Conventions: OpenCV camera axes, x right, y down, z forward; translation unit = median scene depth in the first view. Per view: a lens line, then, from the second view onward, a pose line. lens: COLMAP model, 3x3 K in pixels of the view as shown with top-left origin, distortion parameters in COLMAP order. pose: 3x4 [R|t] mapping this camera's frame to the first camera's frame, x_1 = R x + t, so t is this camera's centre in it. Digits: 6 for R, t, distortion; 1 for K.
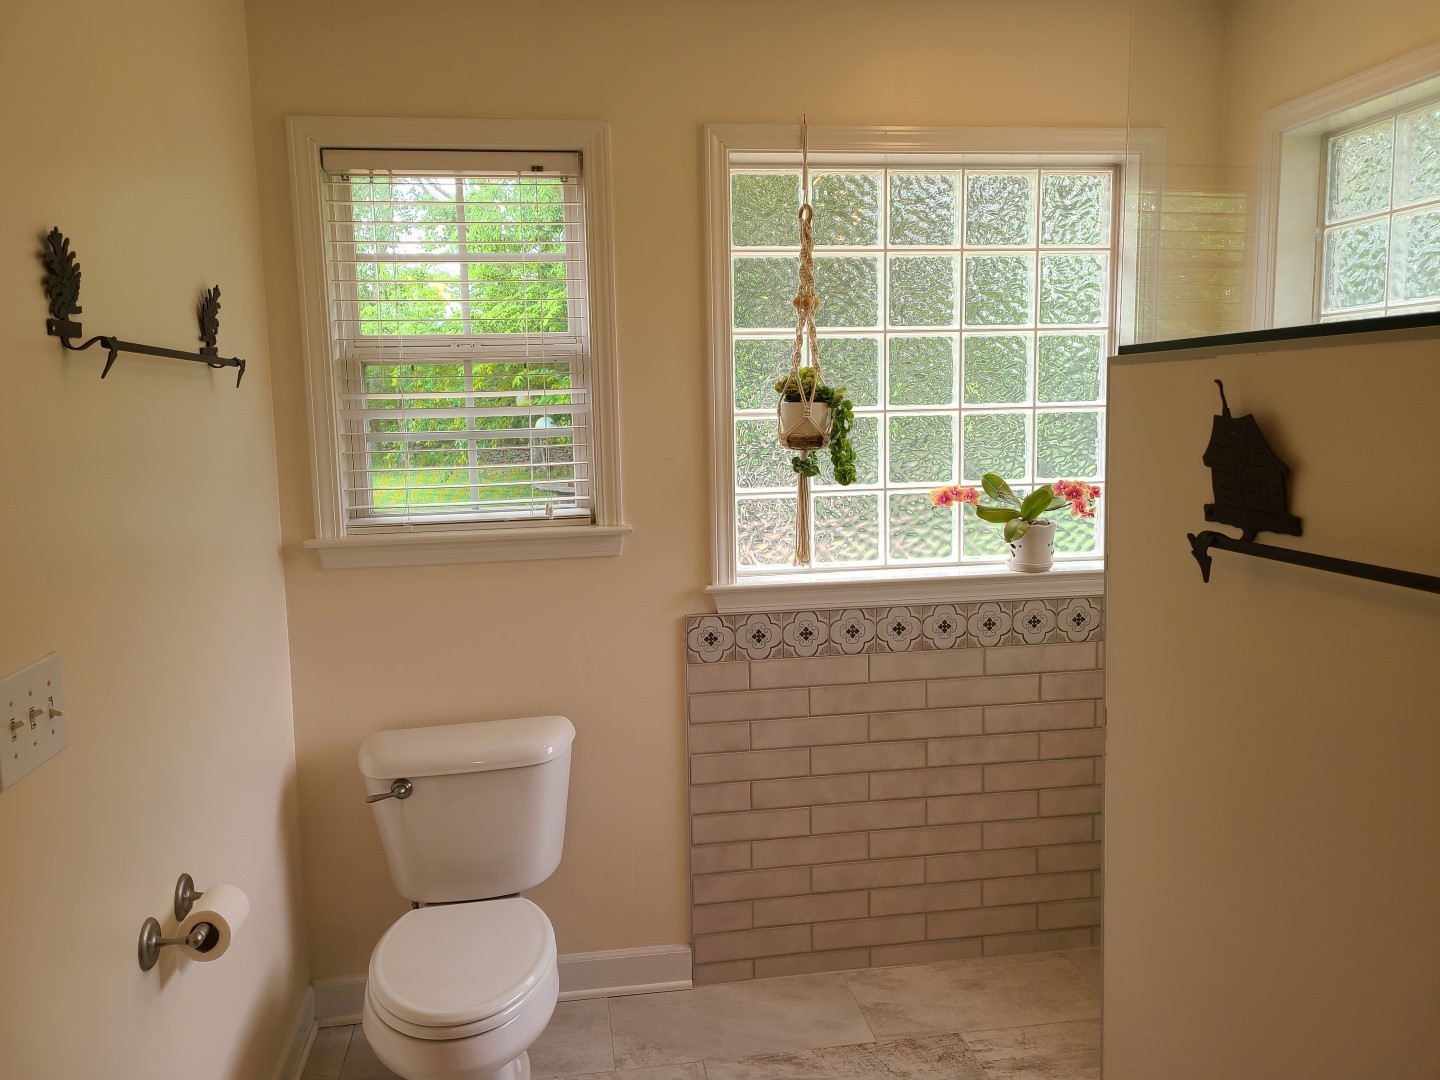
lens RADIAL K [[1059.6, 0, 709.3], [0, 1059.6, 540.9], [0, 0, 1]] dist [0.031696, -0.022362]
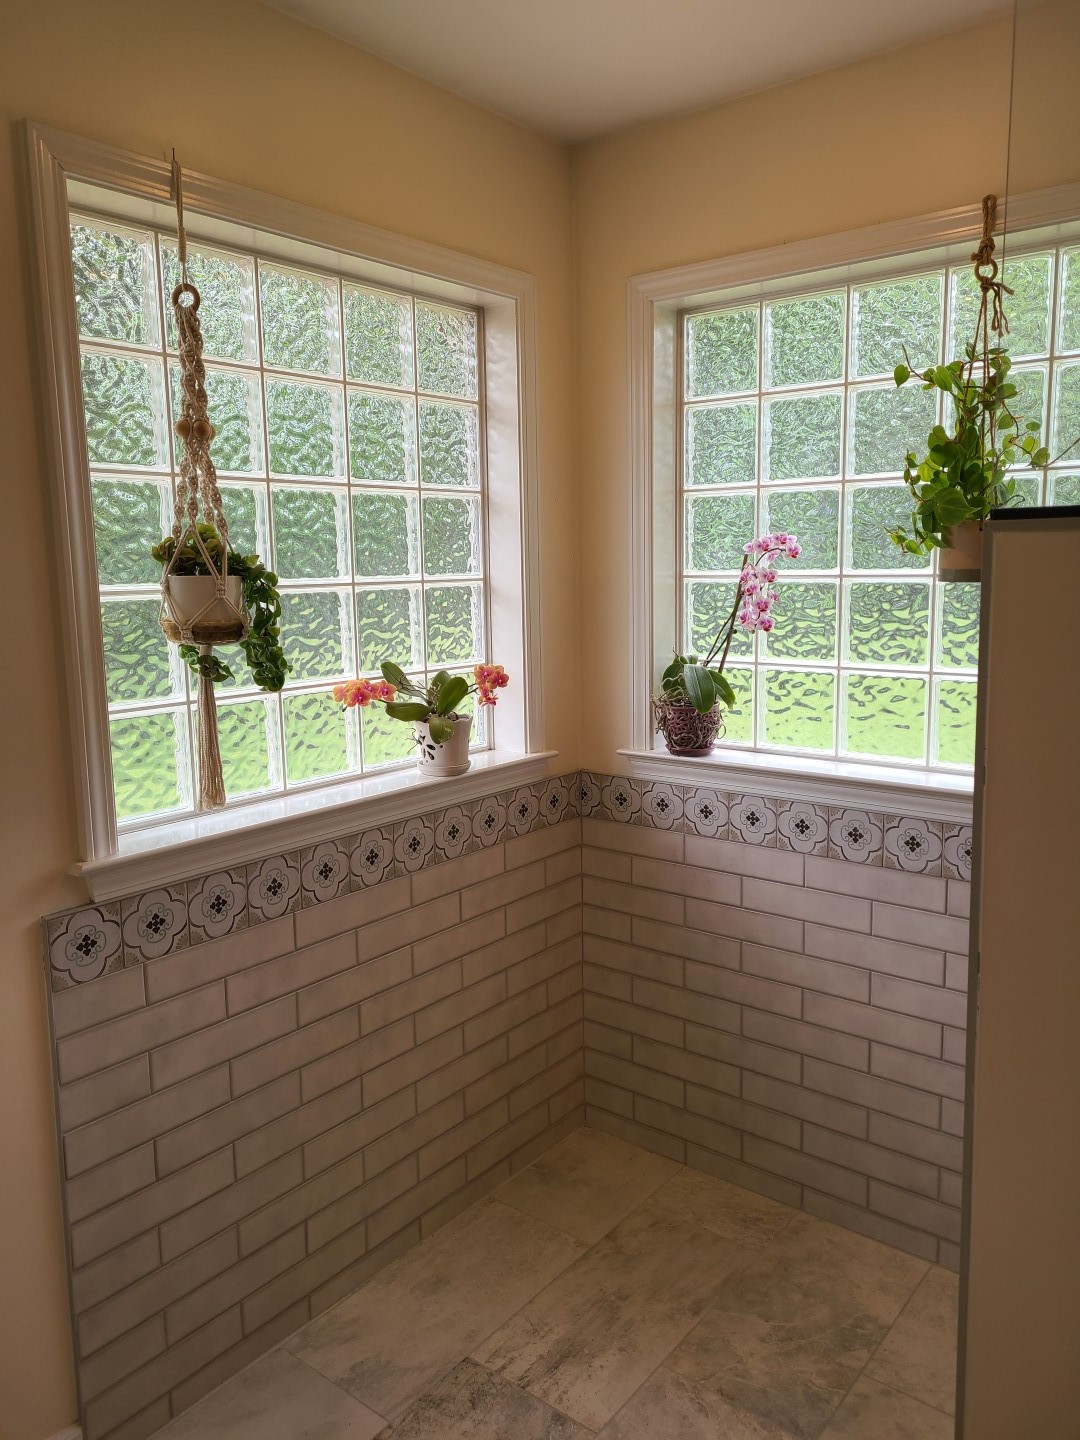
lens RADIAL K [[1059.6, 0, 546.6], [0, 1059.6, 712.3], [0, 0, 1]] dist [0.031696, -0.022362]
pose [[0.736266, -0.088303, 0.670906, -0.209258], [0.086446, 0.995600, 0.036170, -0.045600], [-0.671148, 0.031366, 0.740660, 0.326823]]
